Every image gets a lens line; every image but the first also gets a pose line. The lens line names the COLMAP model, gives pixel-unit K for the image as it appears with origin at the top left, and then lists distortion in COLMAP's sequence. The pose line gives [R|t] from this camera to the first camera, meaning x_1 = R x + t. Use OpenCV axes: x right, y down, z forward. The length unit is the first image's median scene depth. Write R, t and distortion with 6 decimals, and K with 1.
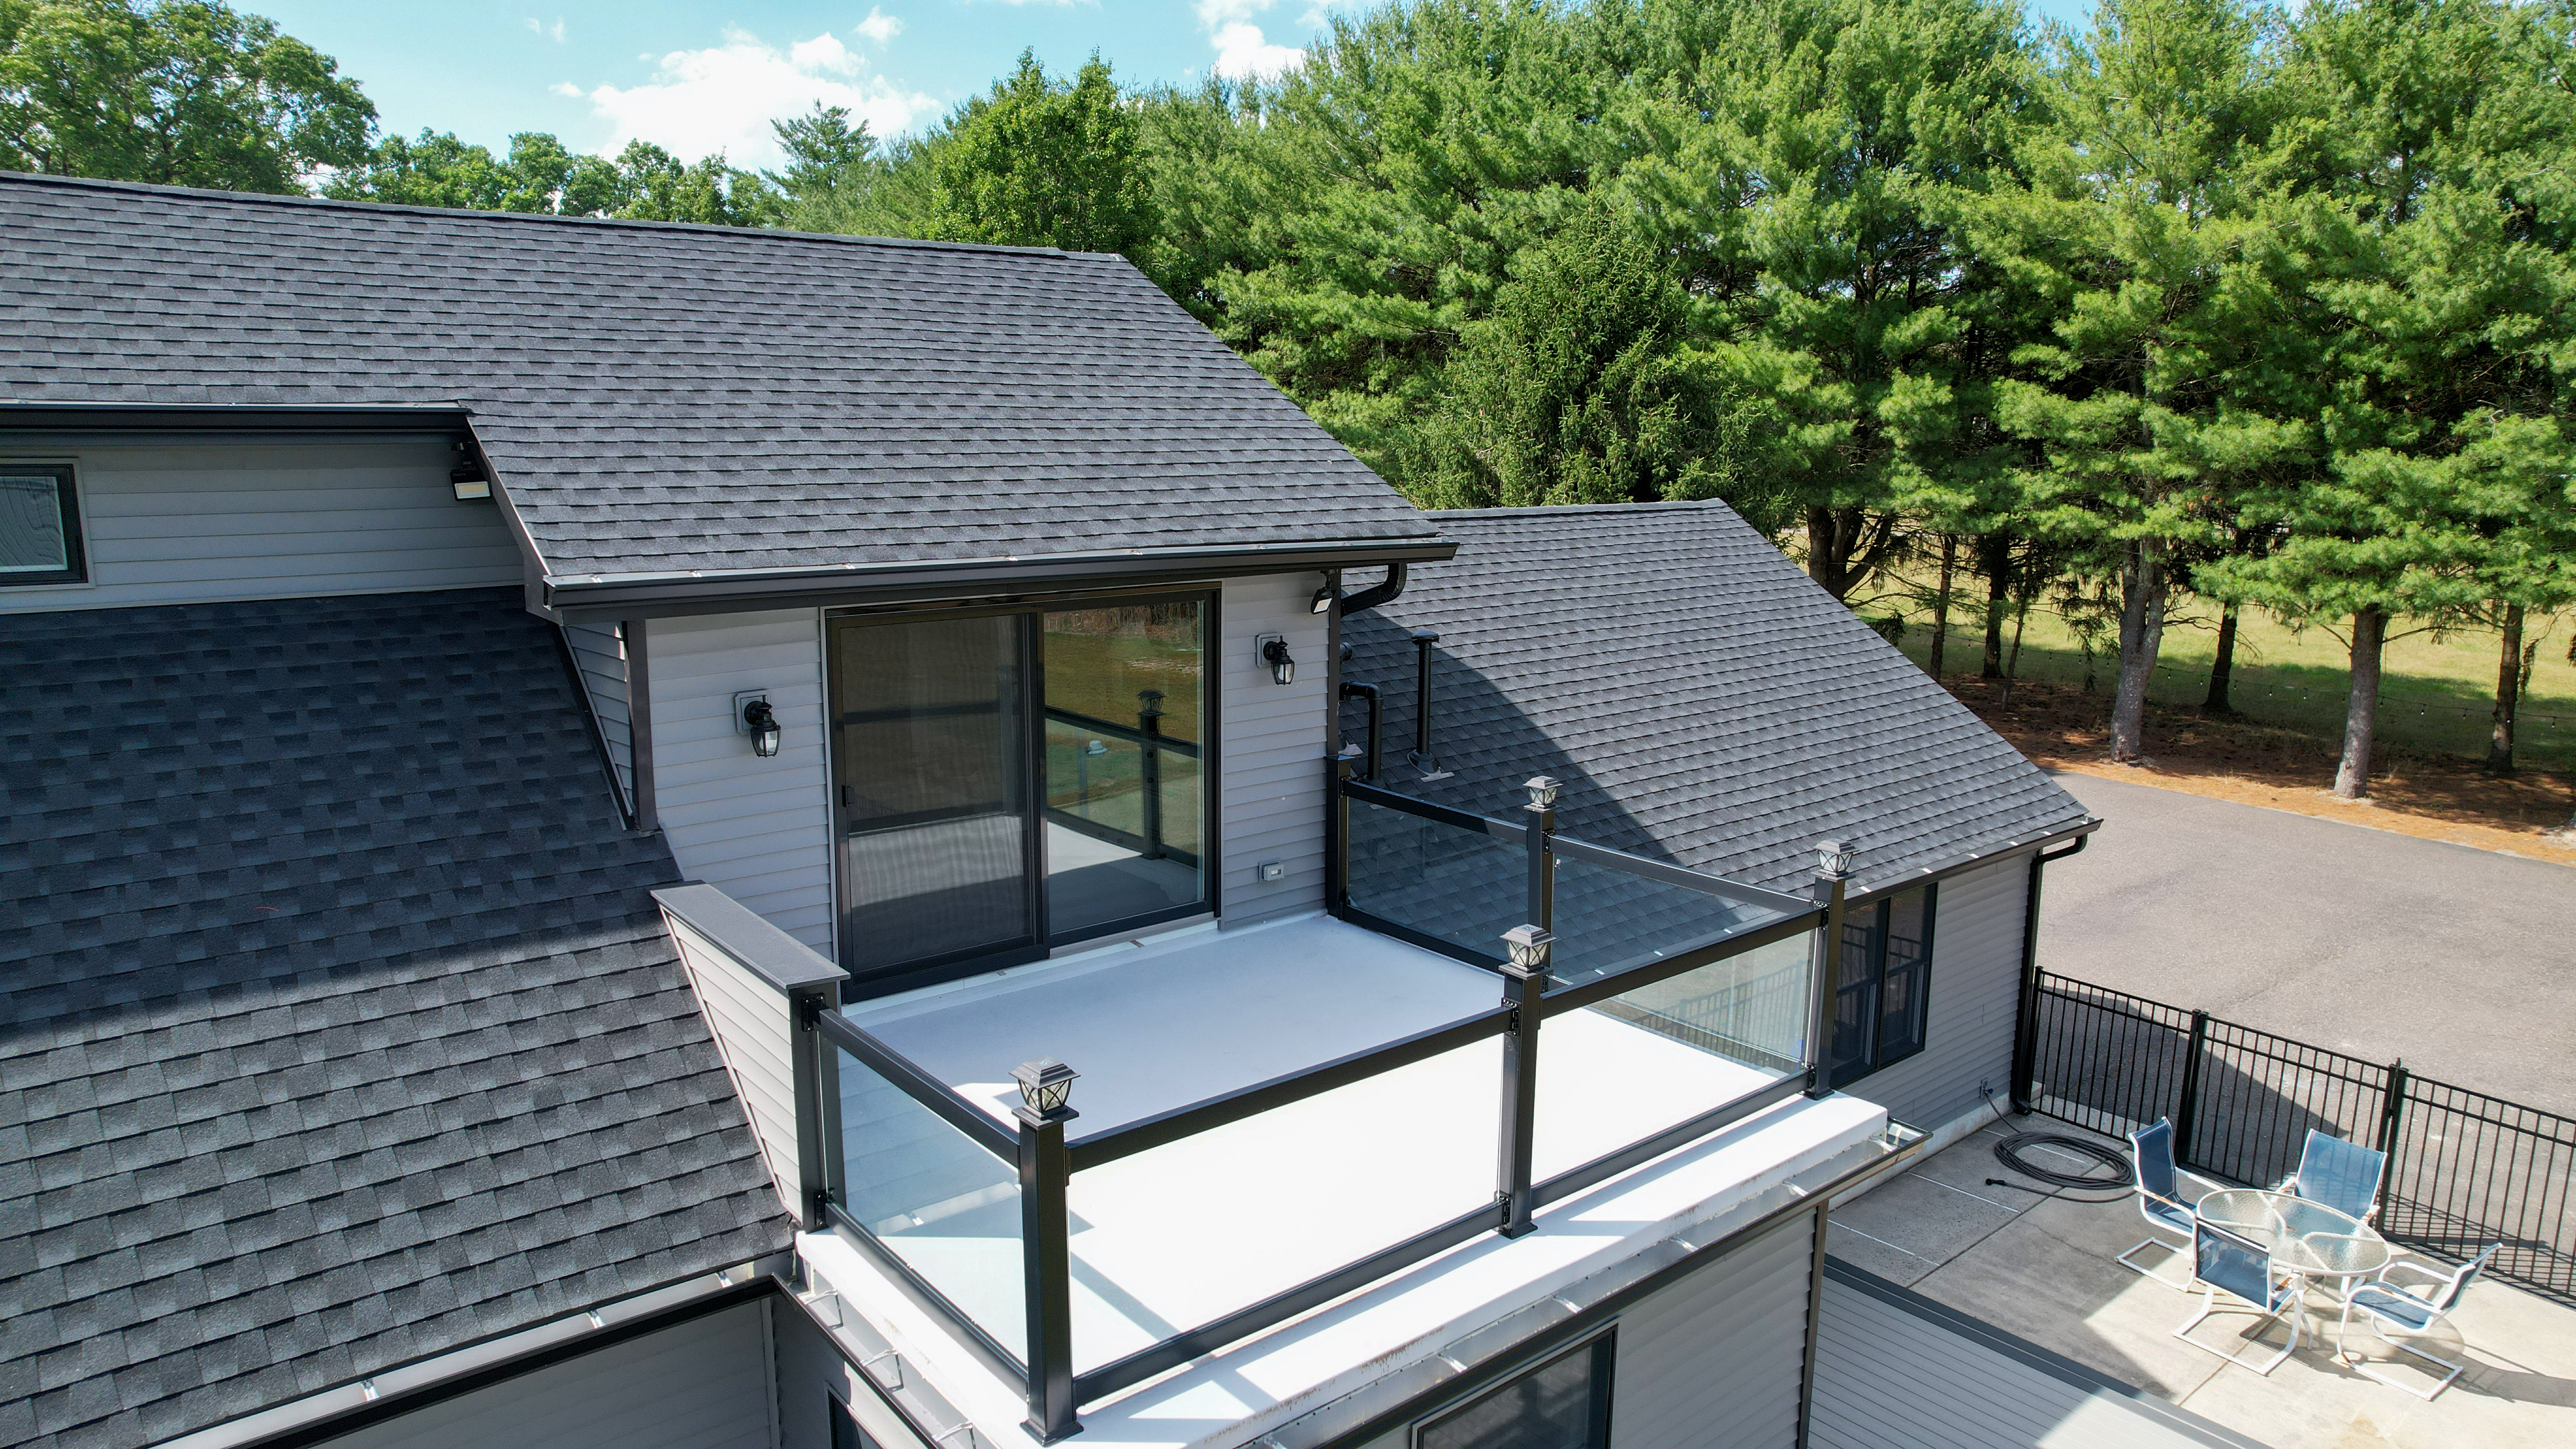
lens RADIAL K [[1615.8, 0, 1271.4], [0, 1615.8, 743.9], [0, 0, 1]] dist [-0.066711, 0.000885]
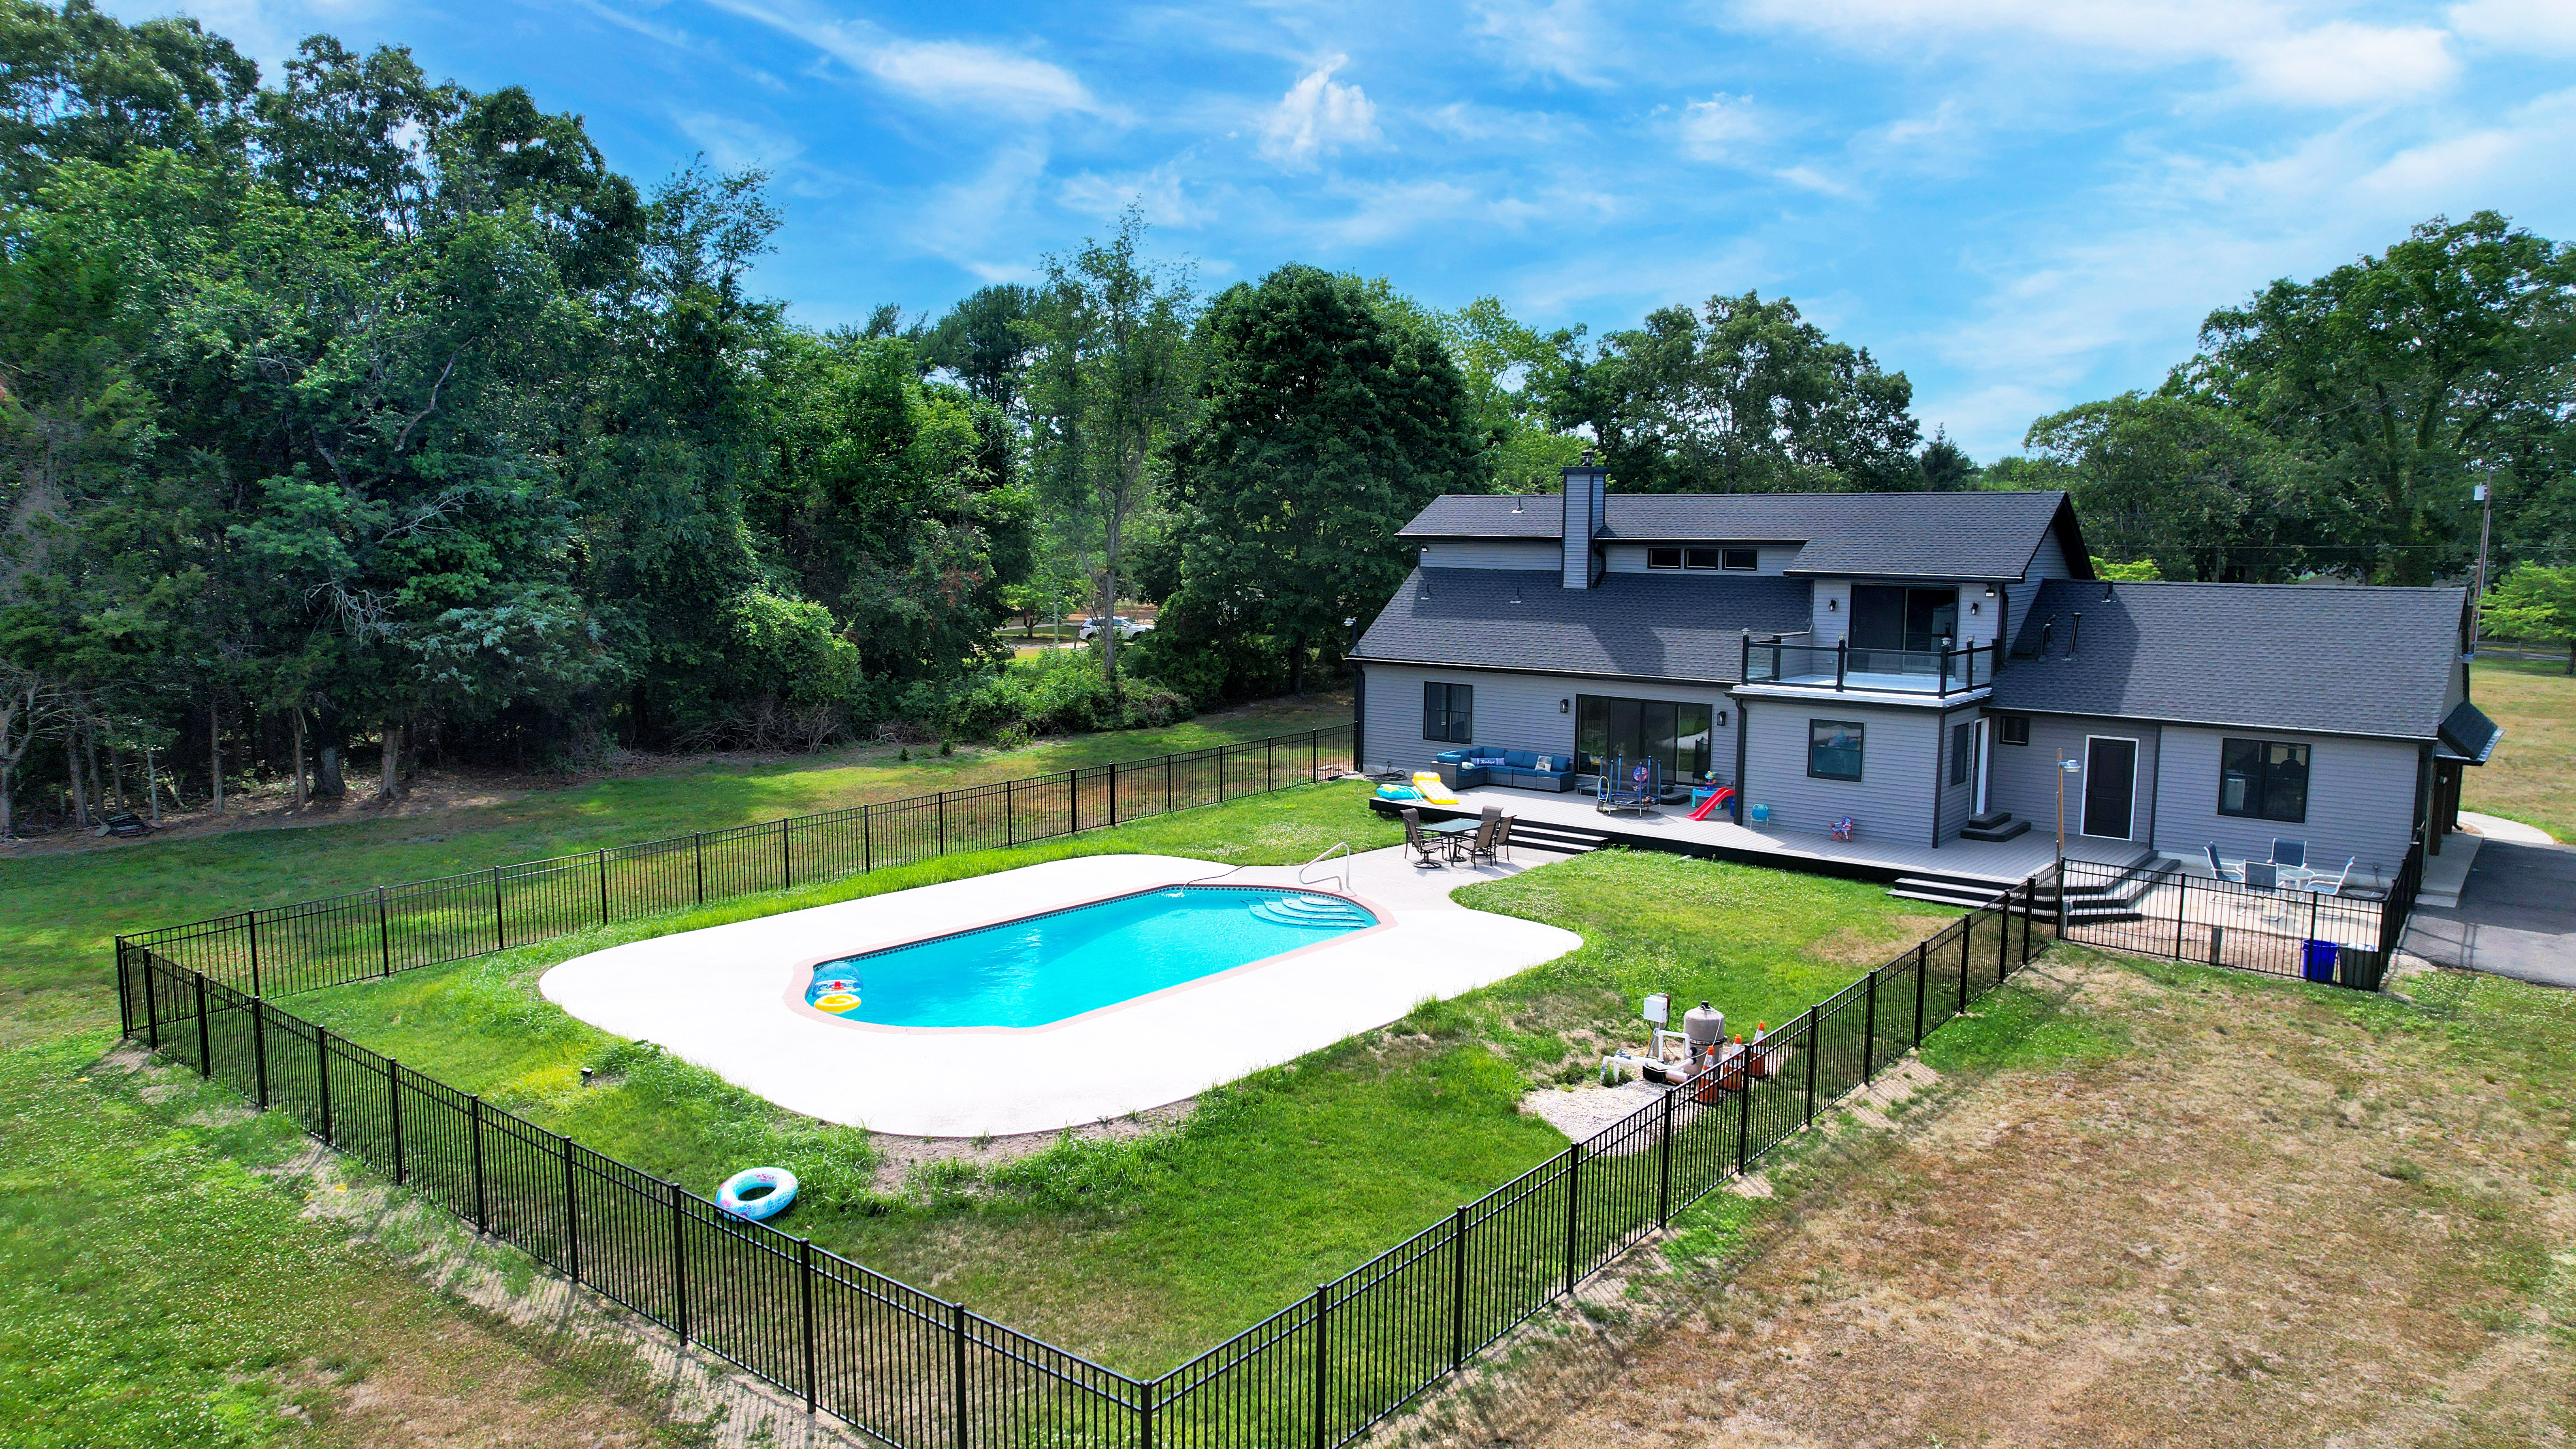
lens RADIAL K [[1648.0, 0, 1288.0], [0, 1648.0, 724.5], [0, 0, 1]] dist [-0.077668, 0.070295]
pose [[0.200580, 0.102136, -0.974339, 1.083718], [-0.192801, 0.979216, 0.062957, 0.087123], [0.960518, 0.175225, 0.216103, -0.417527]]
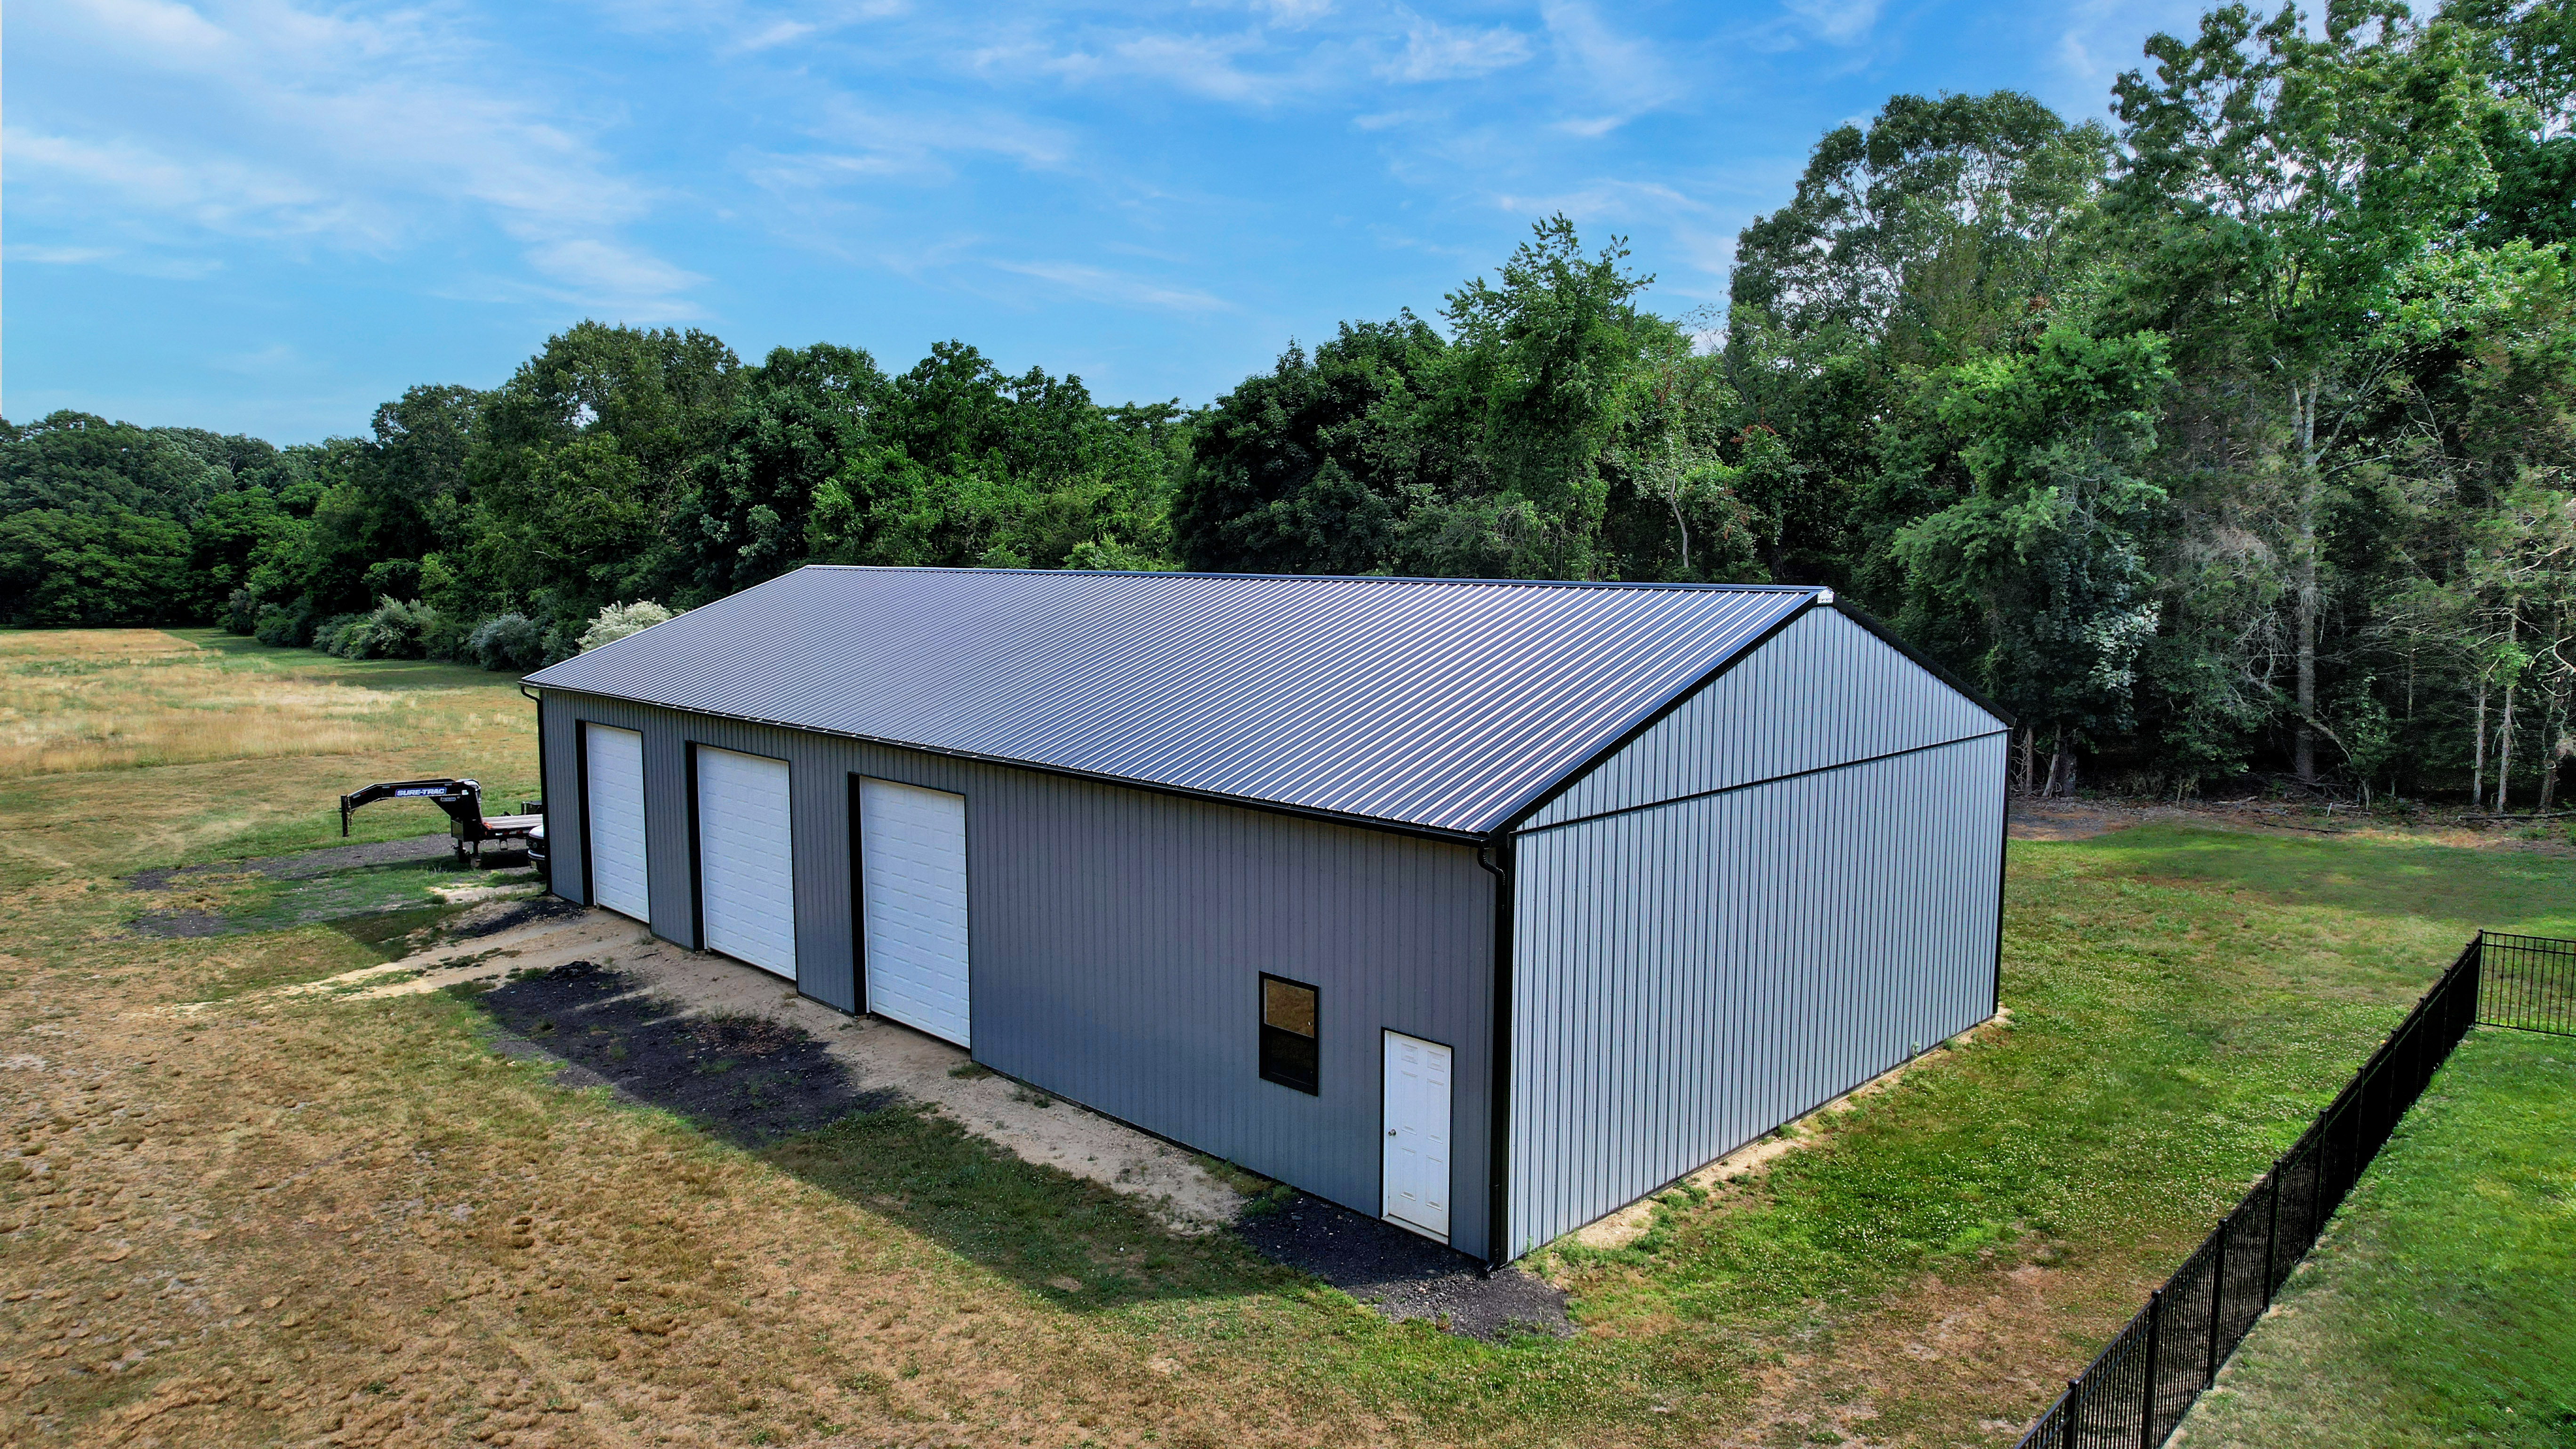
lens RADIAL K [[1648.0, 0, 1288.0], [0, 1648.0, 724.5], [0, 0, 1]] dist [-0.077668, 0.070295]
pose [[-0.995183, 0.010470, -0.097469, 0.900818], [-0.019044, 0.954689, 0.296997, 0.019793], [0.096162, 0.297423, -0.949891, -0.096679]]
